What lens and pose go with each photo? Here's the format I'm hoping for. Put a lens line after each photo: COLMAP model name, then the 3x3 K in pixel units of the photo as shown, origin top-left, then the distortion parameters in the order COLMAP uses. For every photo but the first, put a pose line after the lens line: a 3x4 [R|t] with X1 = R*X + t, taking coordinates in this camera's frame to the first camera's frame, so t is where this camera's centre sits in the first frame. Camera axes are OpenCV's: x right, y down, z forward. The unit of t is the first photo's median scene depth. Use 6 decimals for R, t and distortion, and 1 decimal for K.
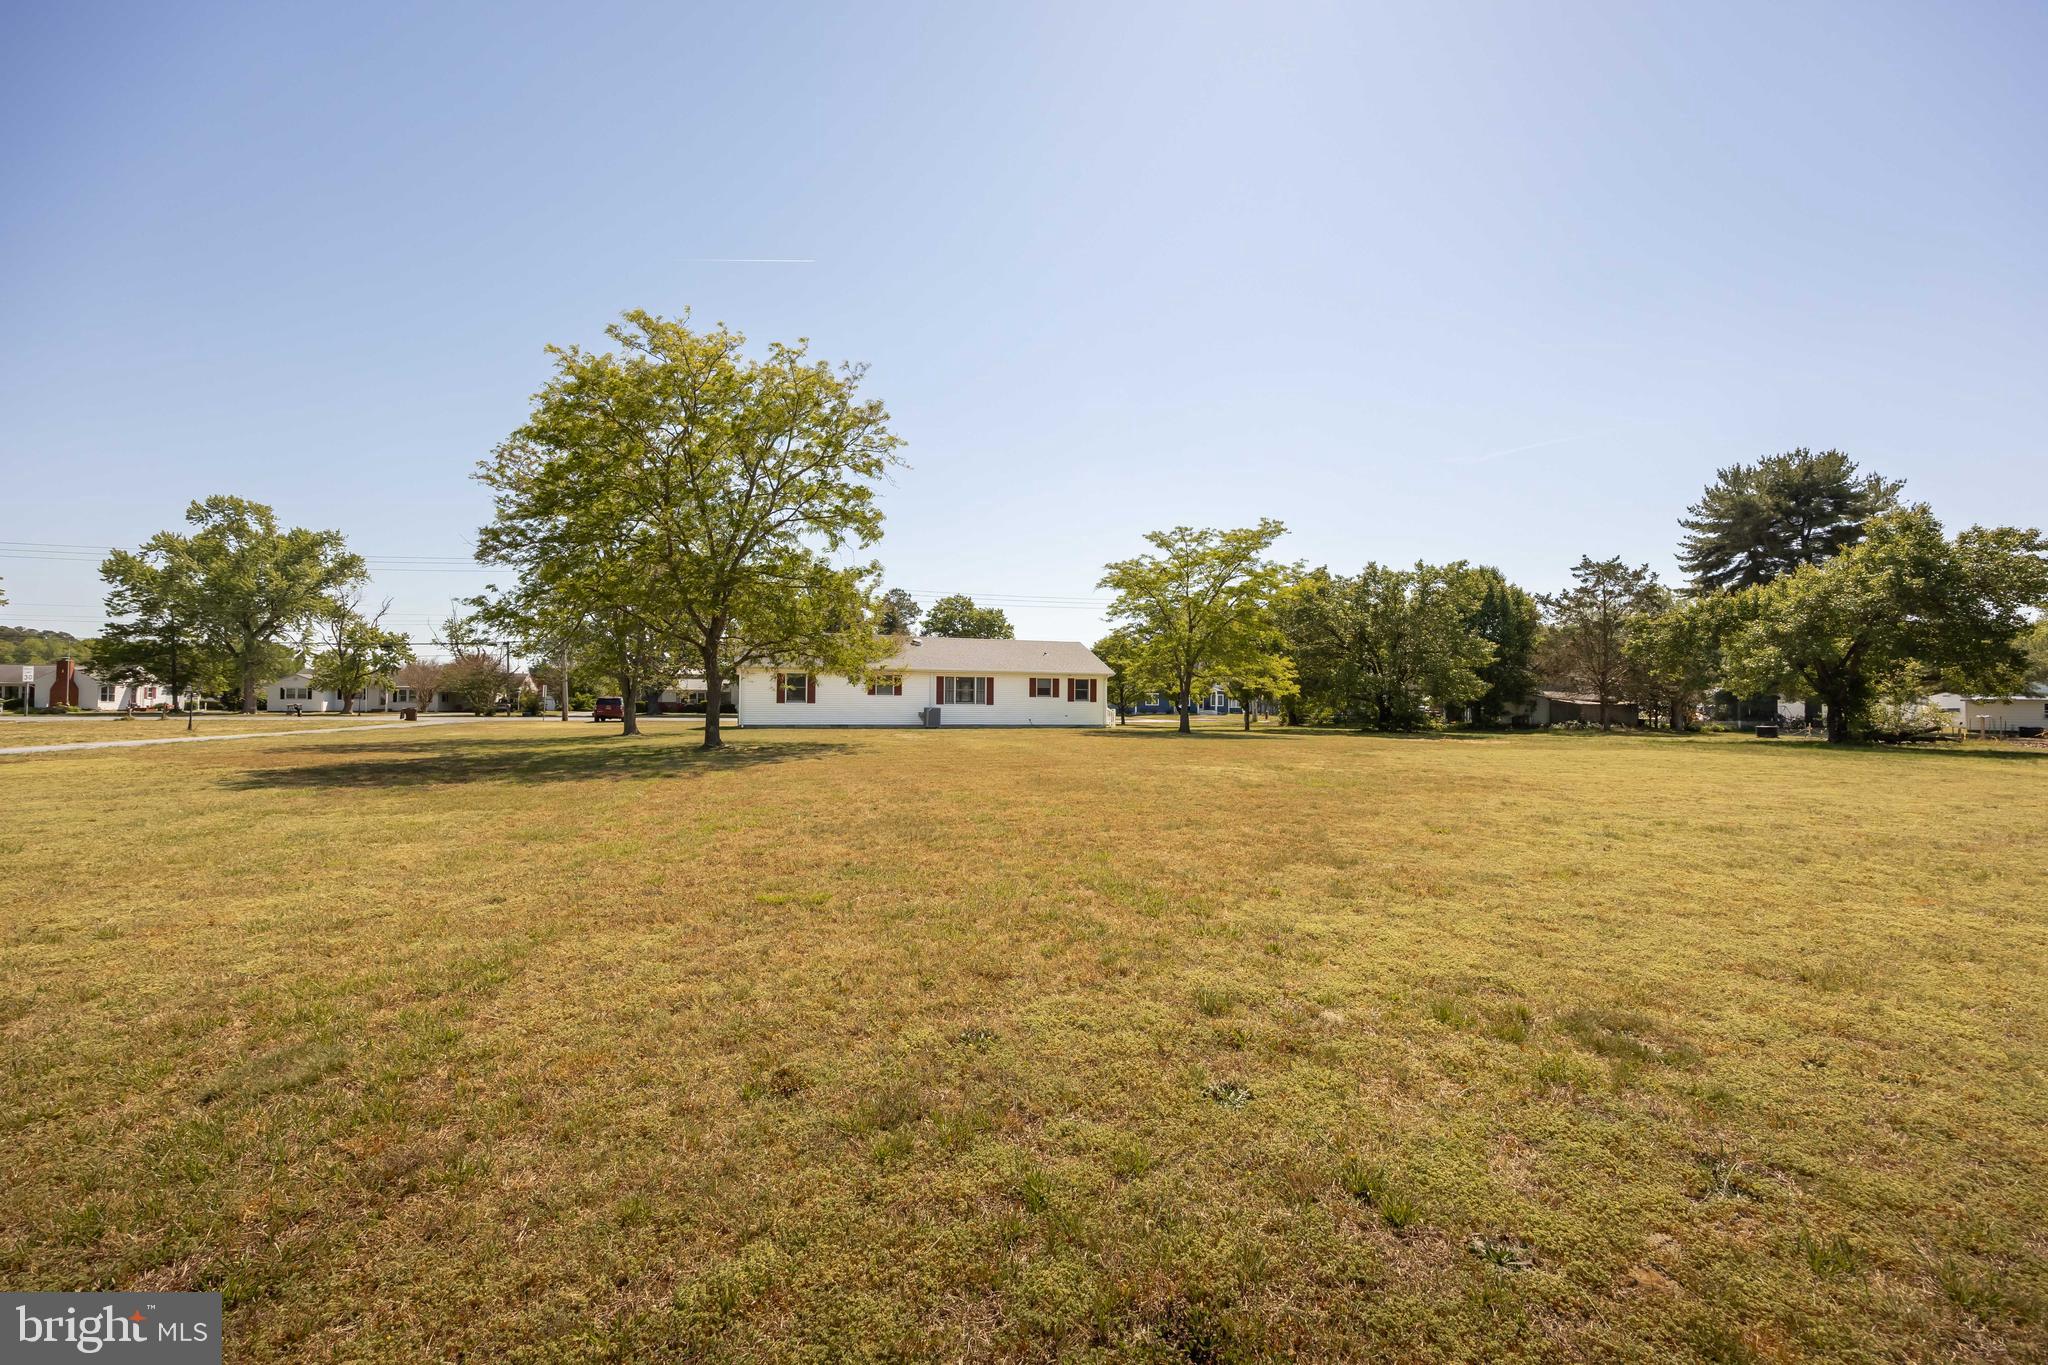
lens RADIAL K [[801.8, 0, 1035.1], [0, 801.8, 687.8], [0, 0, 1]] dist [0.000704, -0.000055]
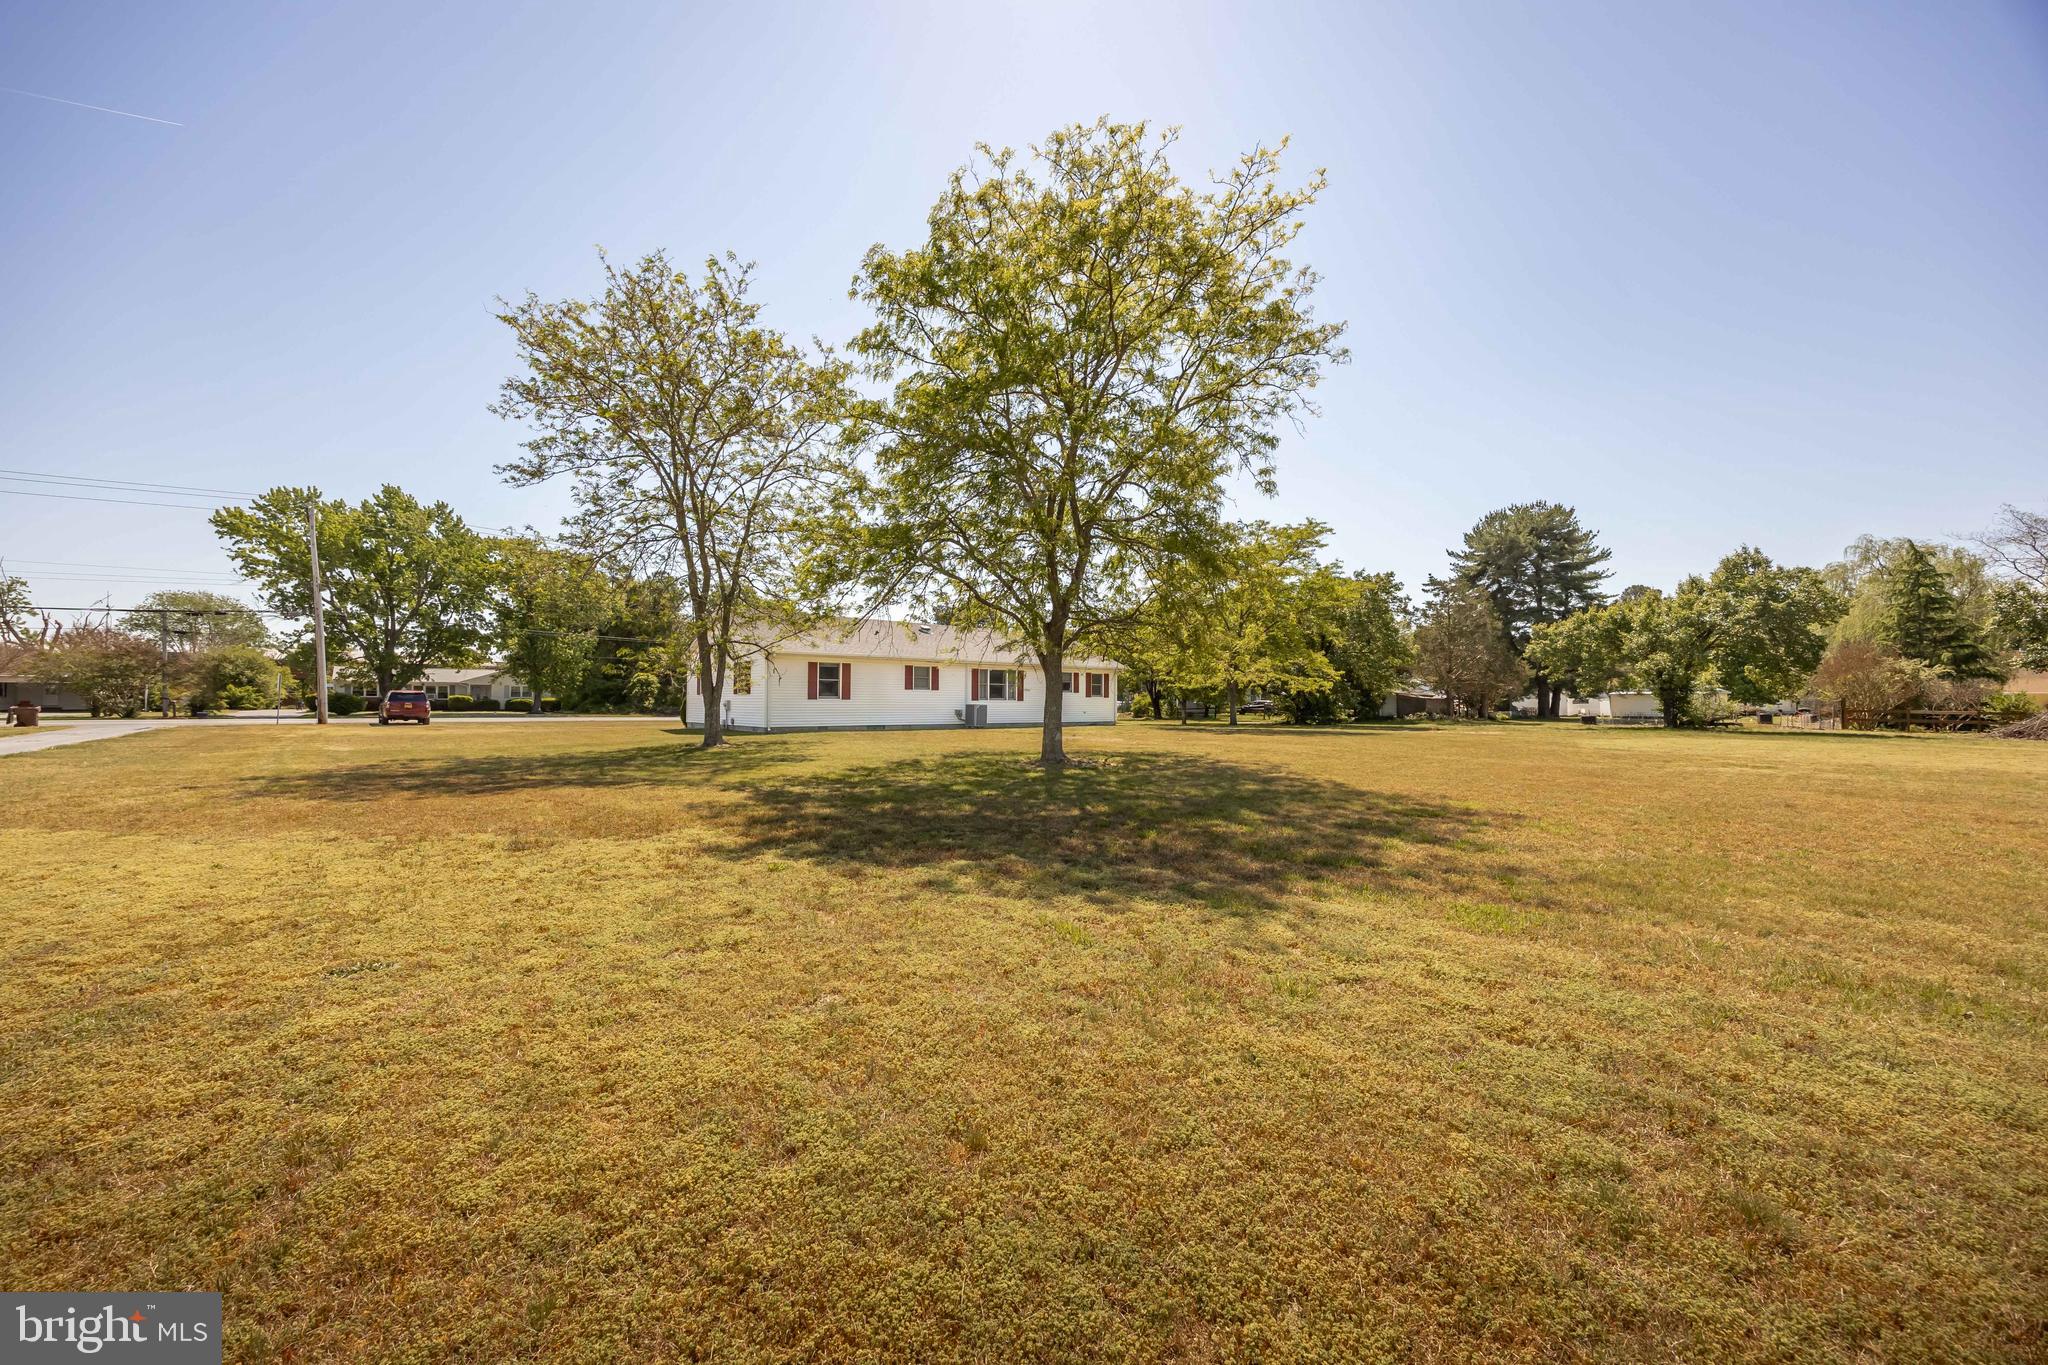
lens RADIAL K [[801.8, 0, 1035.1], [0, 801.8, 687.8], [0, 0, 1]] dist [0.000704, -0.000055]
pose [[0.914844, 0.002930, 0.403796, -0.398816], [-0.005997, 0.999962, 0.006330, 0.000543], [-0.403762, -0.008212, 0.914827, 0.187166]]
